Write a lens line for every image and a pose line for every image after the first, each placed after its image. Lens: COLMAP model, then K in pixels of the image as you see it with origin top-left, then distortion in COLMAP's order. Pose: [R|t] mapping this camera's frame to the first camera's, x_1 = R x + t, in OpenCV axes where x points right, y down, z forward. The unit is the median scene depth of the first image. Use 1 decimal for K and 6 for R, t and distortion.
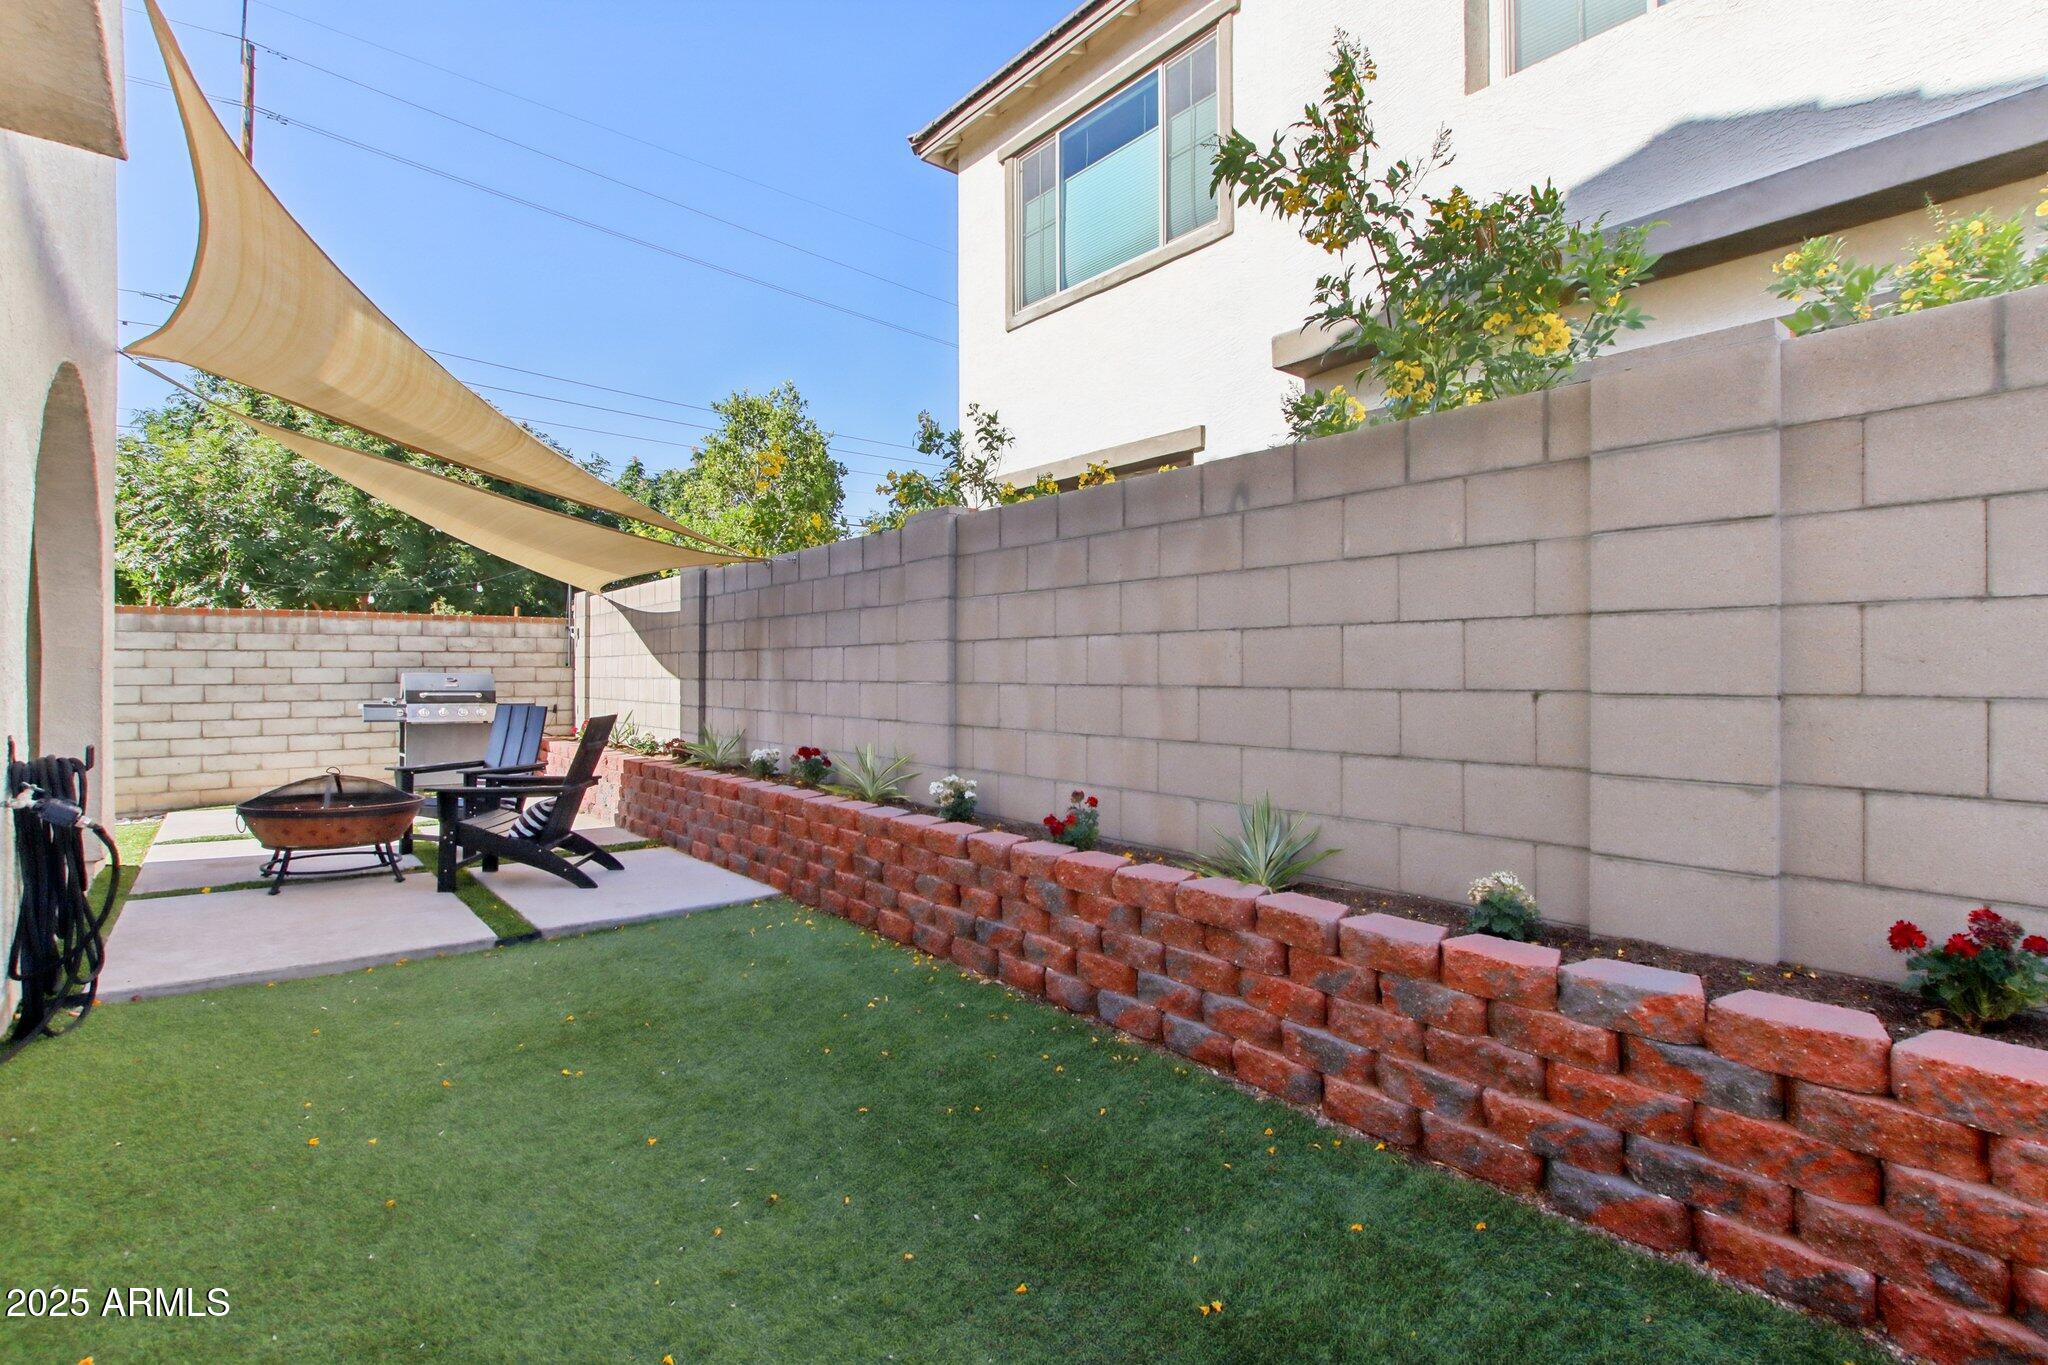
lens RADIAL K [[956.2, 0, 1025.1], [0, 956.2, 674.0], [0, 0, 1]] dist [-0.019082, 0.006509]
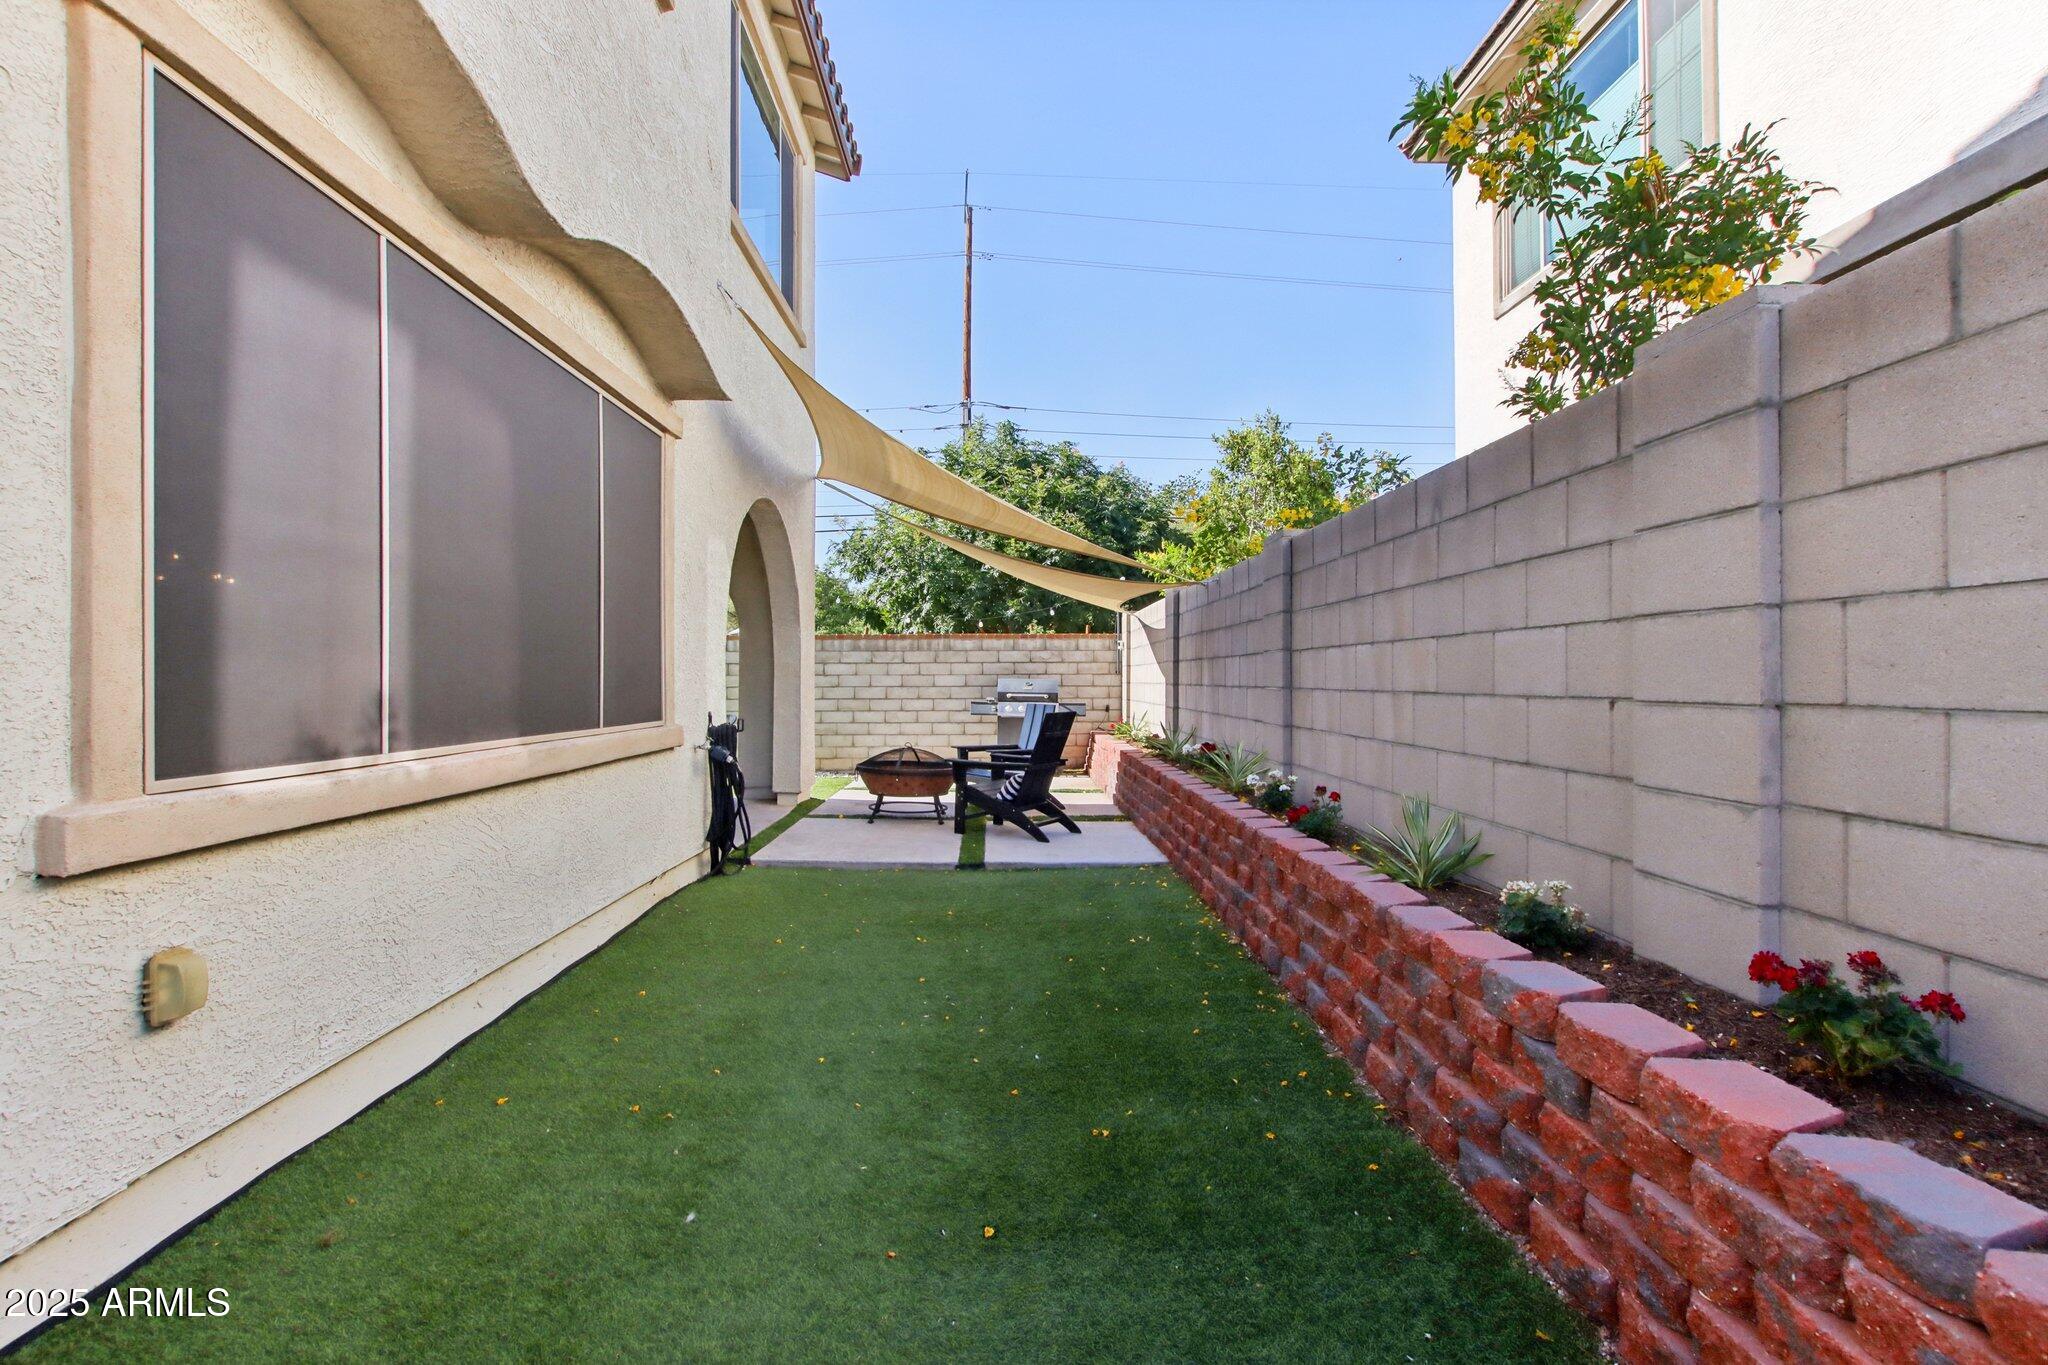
lens RADIAL K [[956.2, 0, 1014.3], [0, 956.2, 684.2], [0, 0, 1]] dist [-0.019082, 0.006509]
pose [[0.782450, 0.004731, -0.622695, 0.355960], [-0.002445, 0.999987, 0.004526, 0.000504], [0.622708, -0.002019, 0.782451, -0.064803]]
